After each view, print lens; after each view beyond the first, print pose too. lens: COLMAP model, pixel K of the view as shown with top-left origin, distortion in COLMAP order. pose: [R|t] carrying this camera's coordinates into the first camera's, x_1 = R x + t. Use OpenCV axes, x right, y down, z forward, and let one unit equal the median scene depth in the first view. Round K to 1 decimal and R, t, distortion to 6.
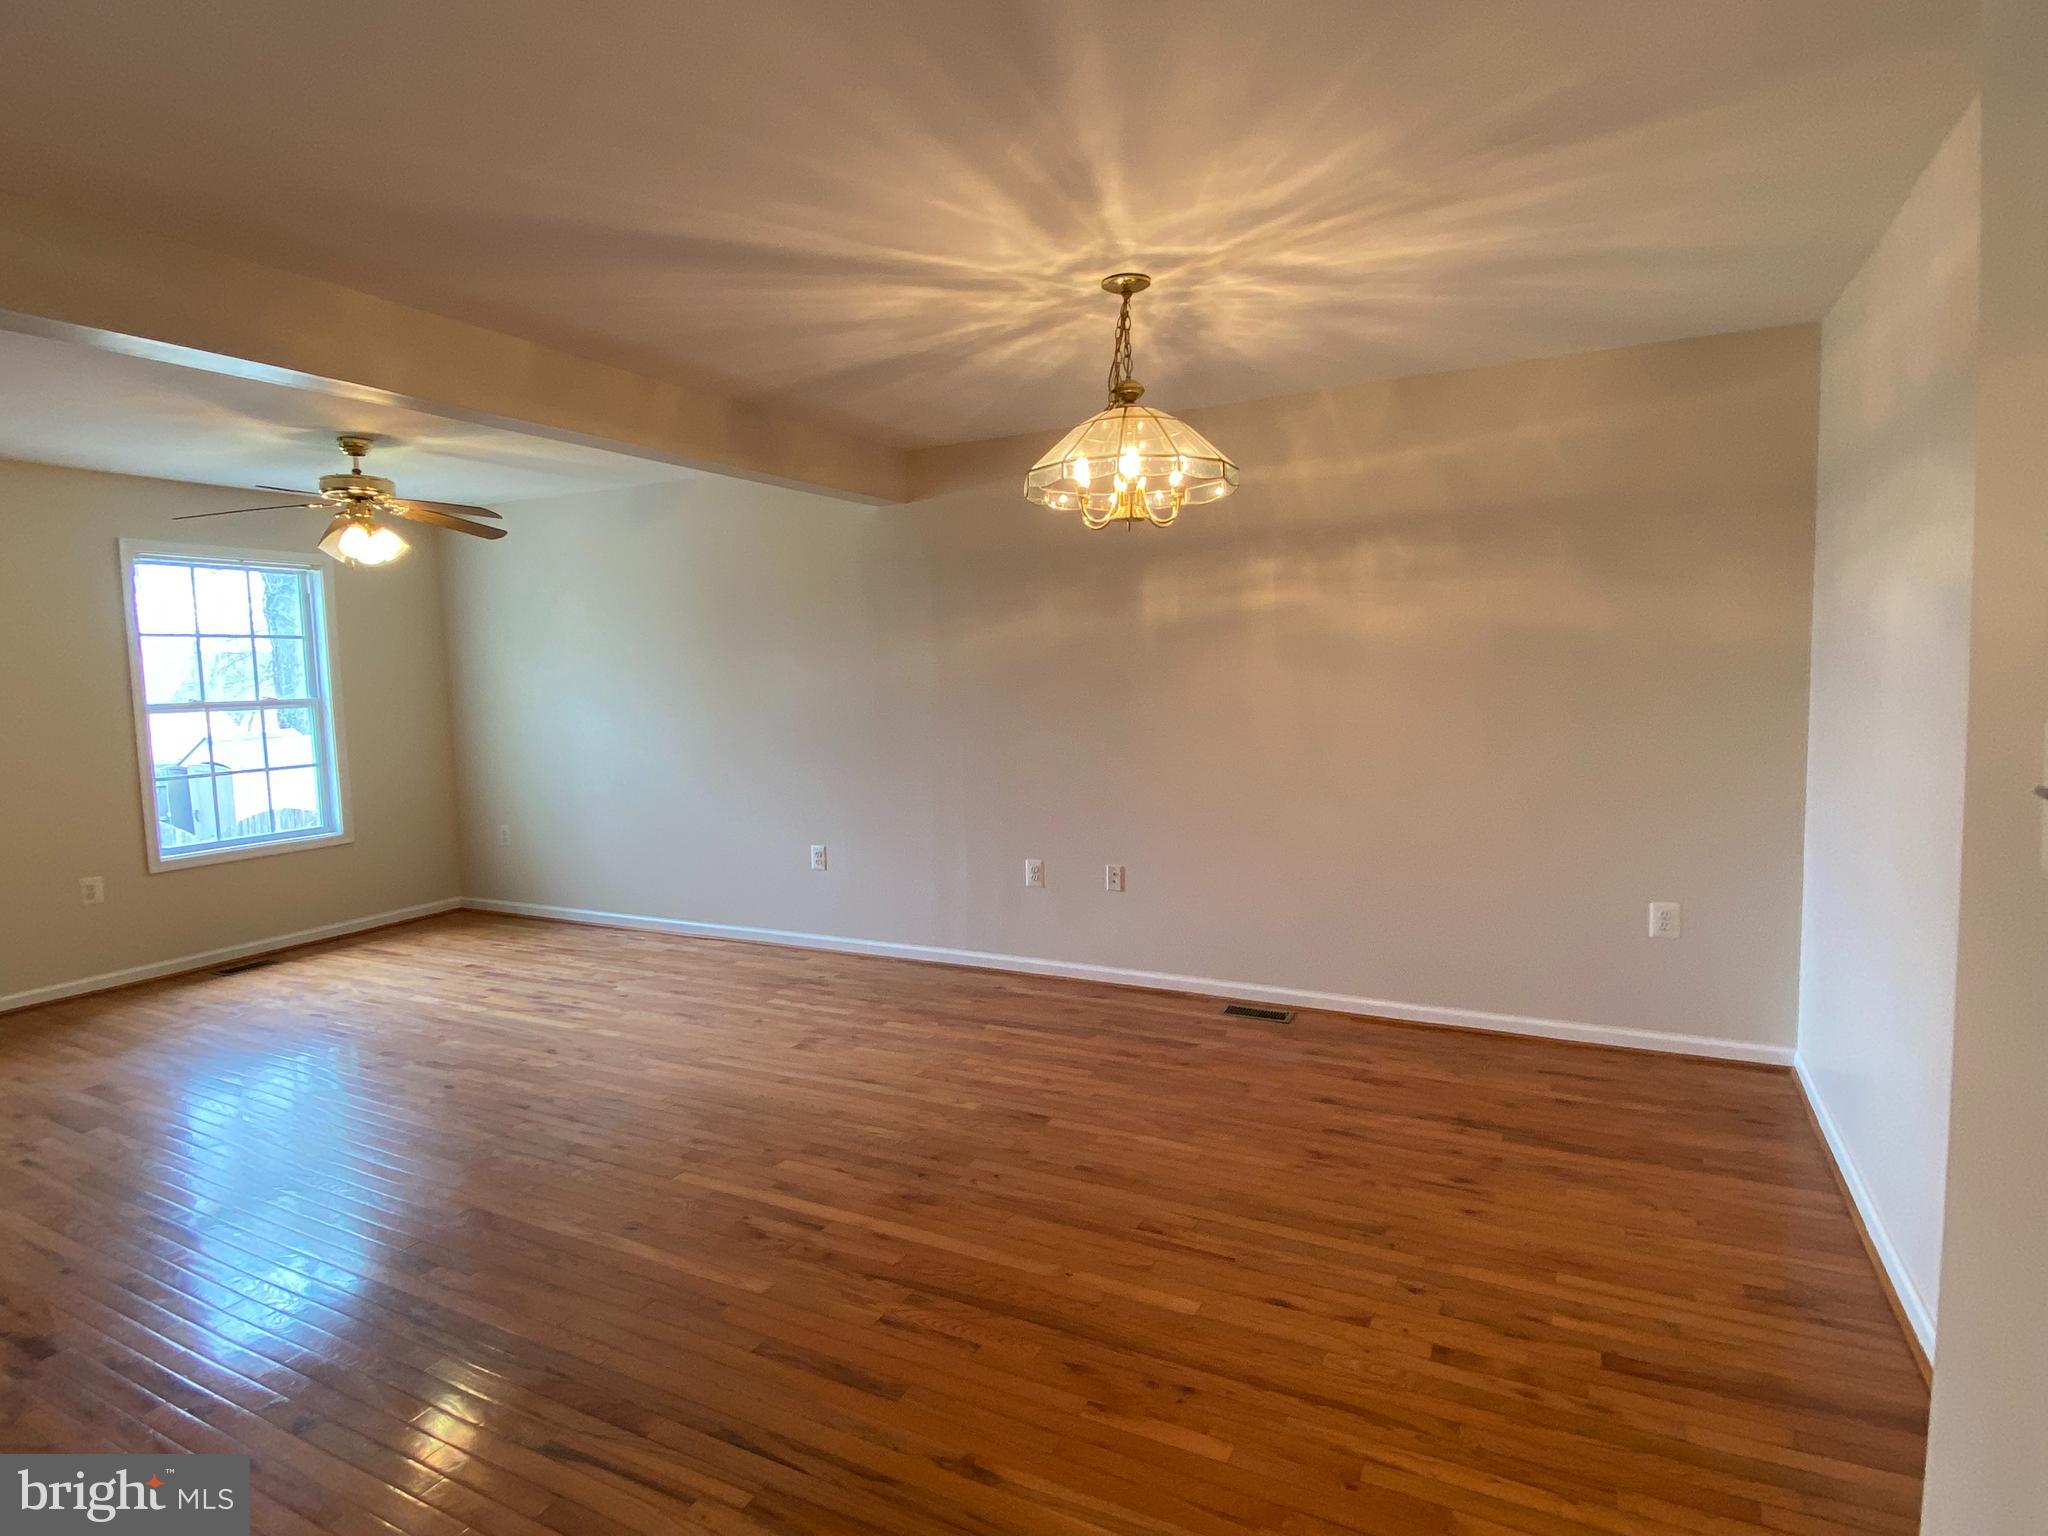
lens RADIAL K [[1068.3, 0, 1021.3], [0, 1068.3, 756.5], [0, 0, 1]] dist [0.052570, -0.047366]
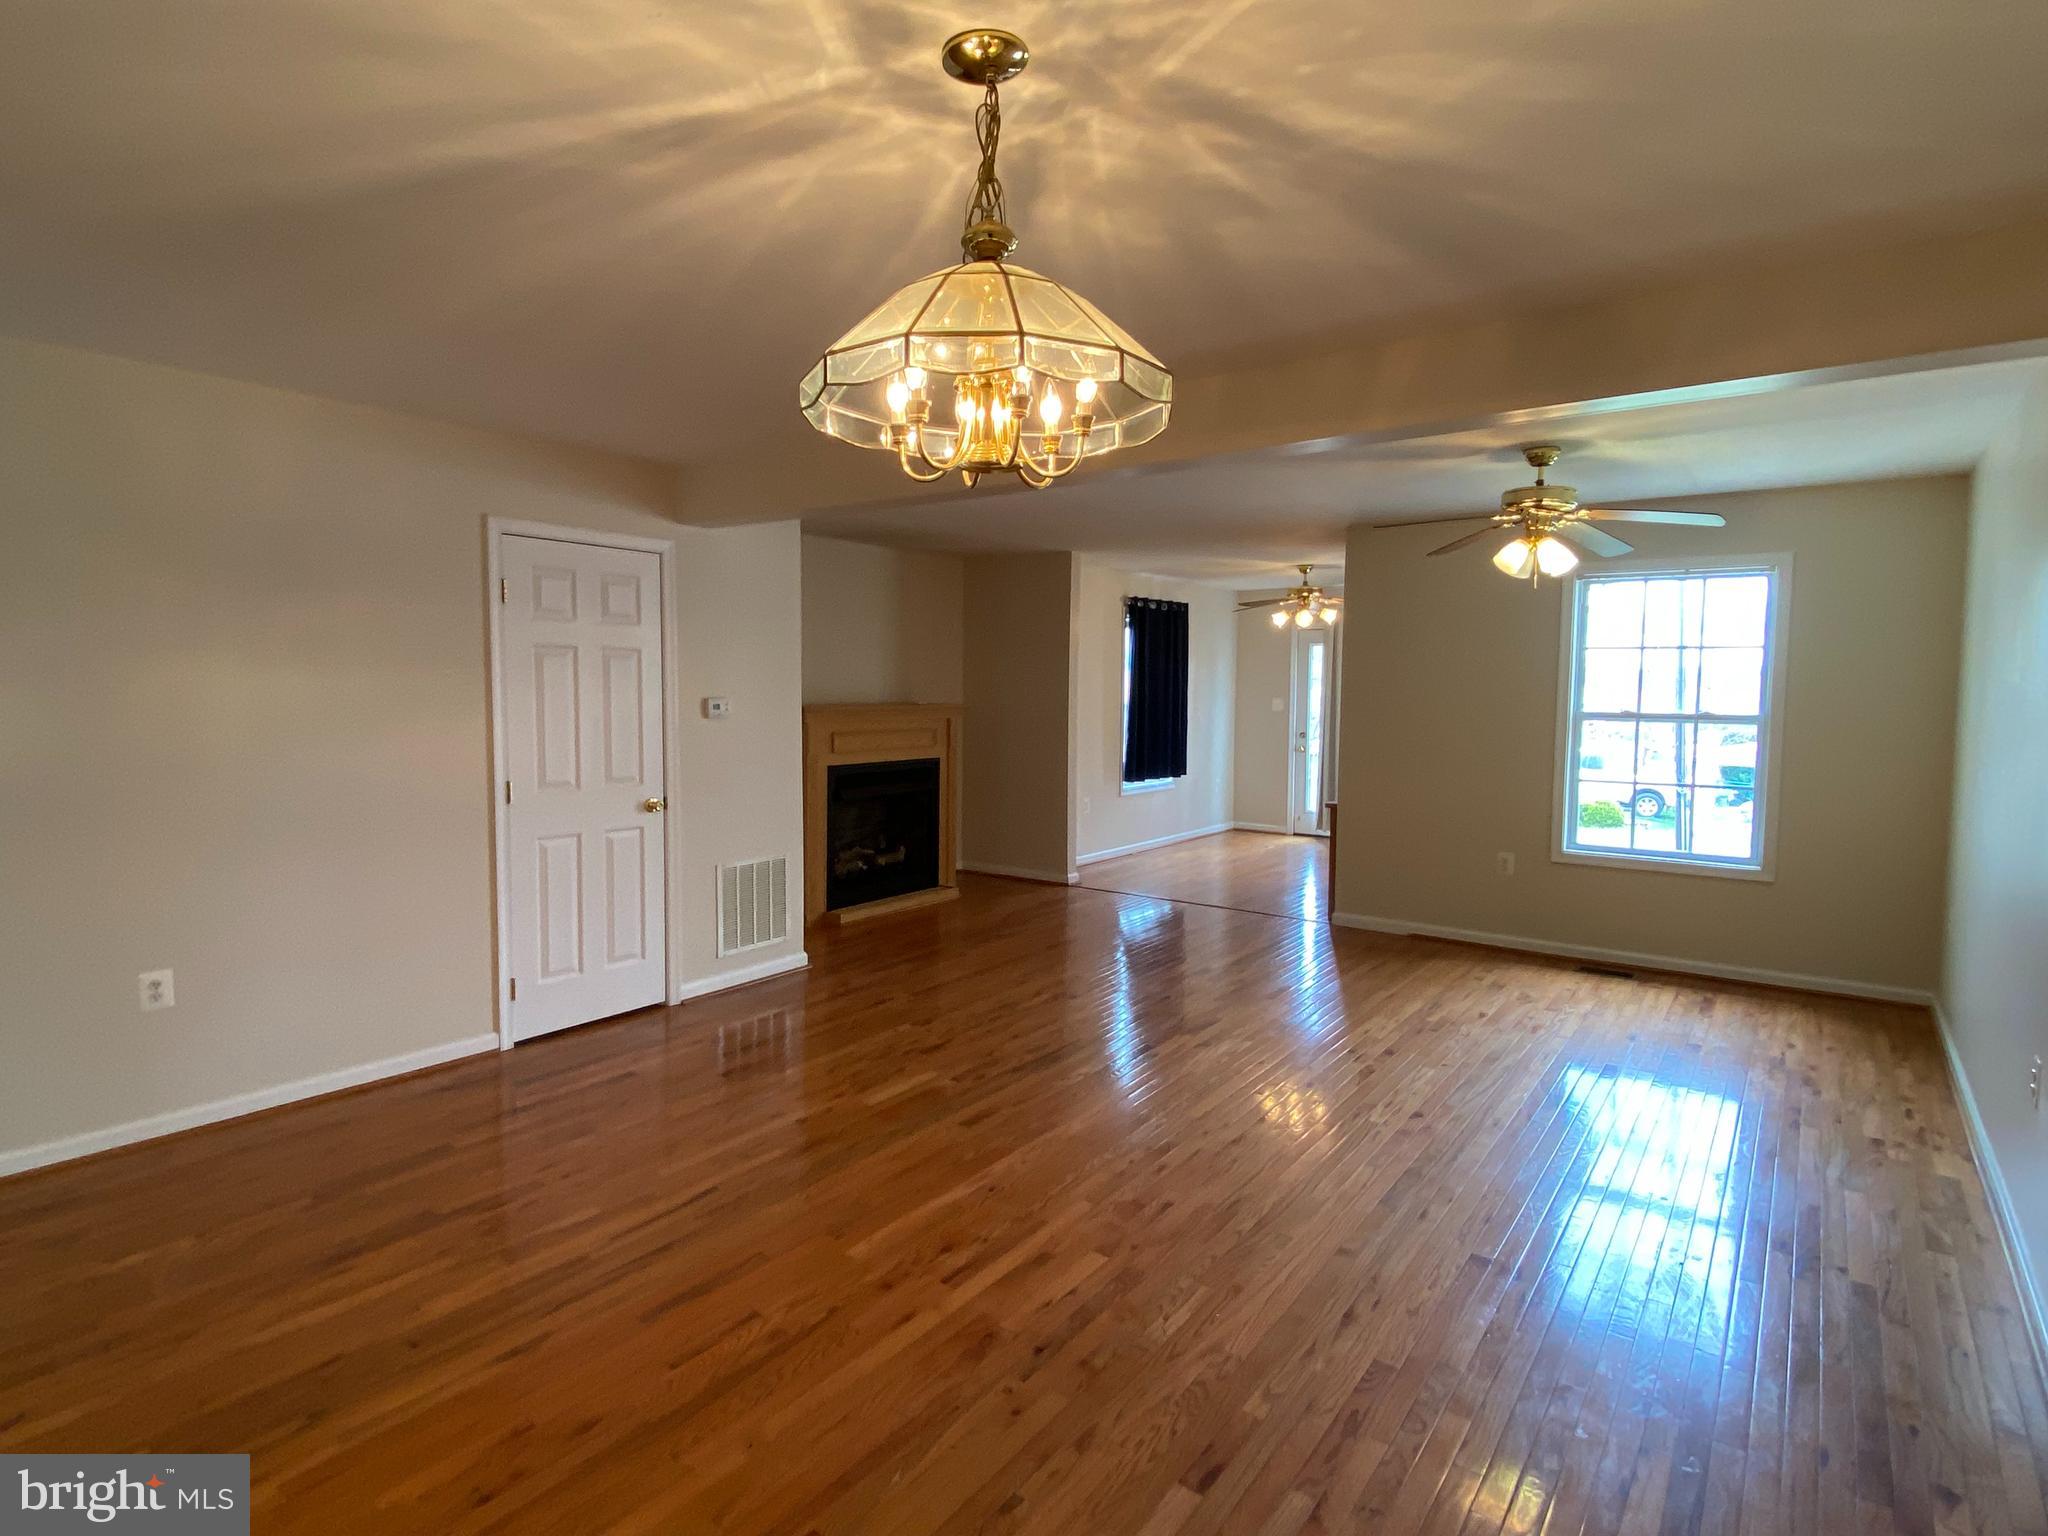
lens RADIAL K [[1068.3, 0, 1021.3], [0, 1068.3, 756.5], [0, 0, 1]] dist [0.052570, -0.047366]
pose [[-0.153774, 0.090481, -0.983955, 0.618612], [-0.084893, 0.990907, 0.104388, -0.116608], [0.984452, 0.099583, -0.144695, 1.011756]]
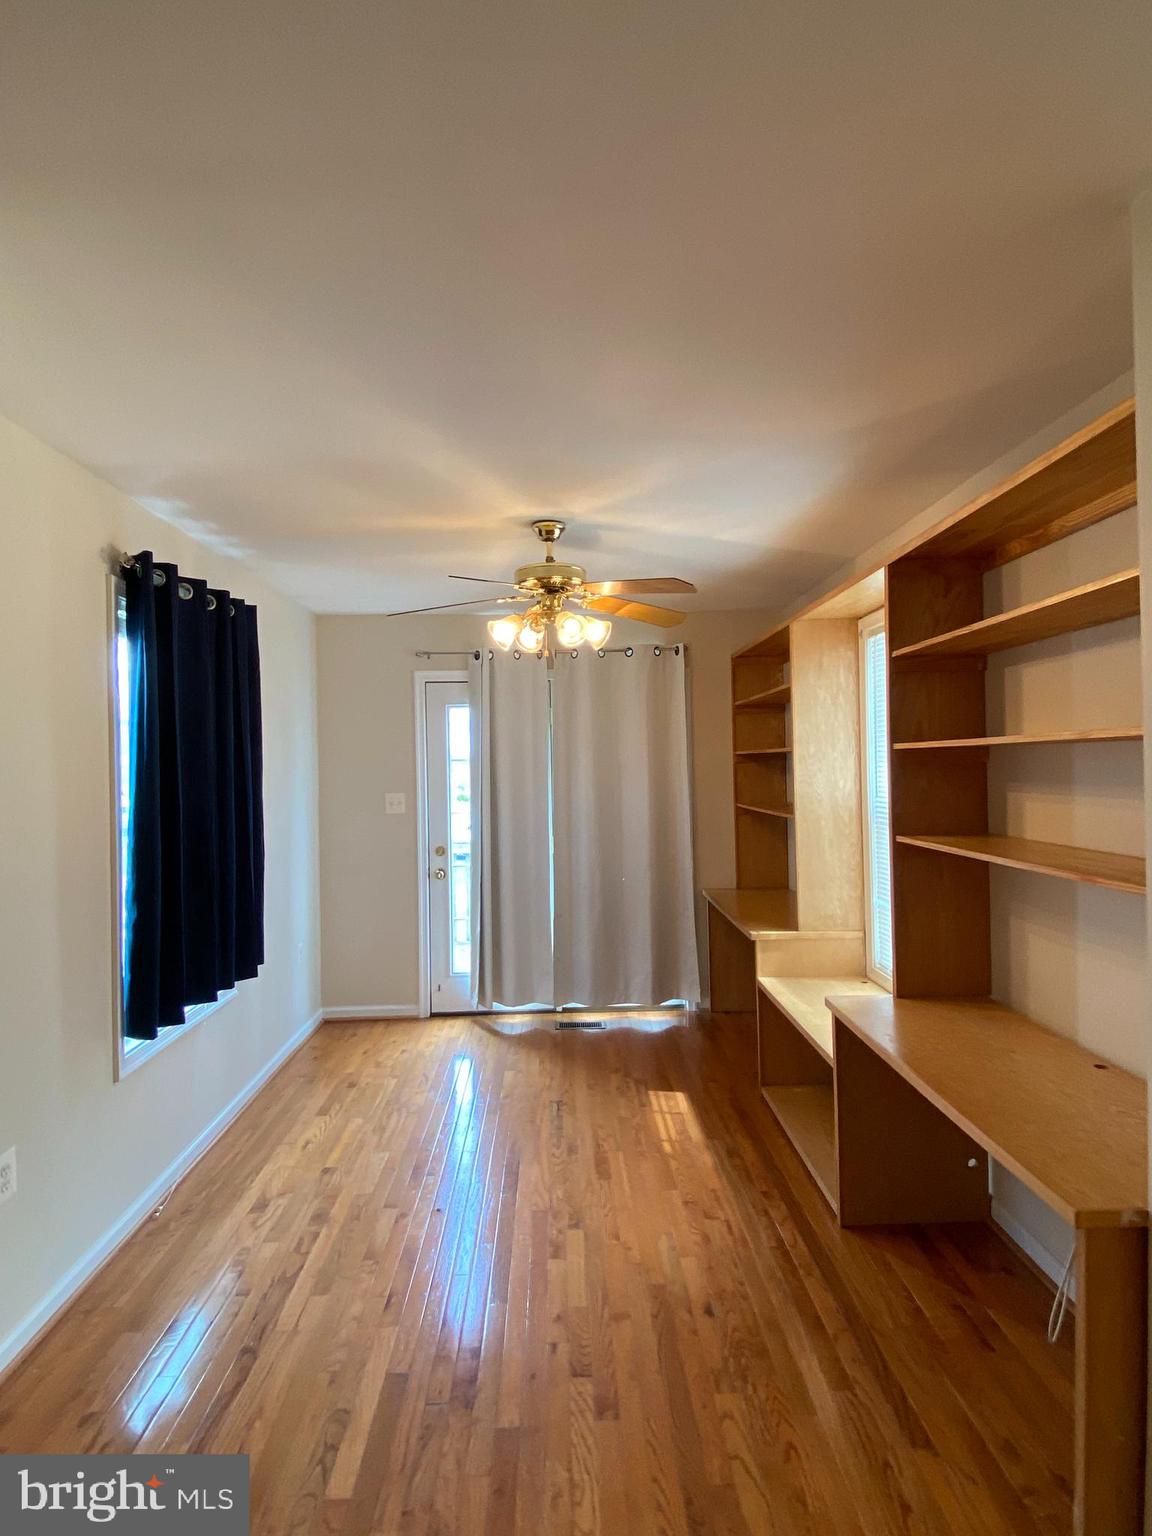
lens RADIAL K [[801.2, 0, 554.4], [0, 801.2, 759.1], [0, 0, 1]] dist [0.052570, -0.047366]
pose [[0.469568, 0.015778, -0.882755, 0.044659], [-0.060852, 0.998041, -0.014531, -0.104259], [0.880797, 0.060541, 0.469609, 0.964483]]
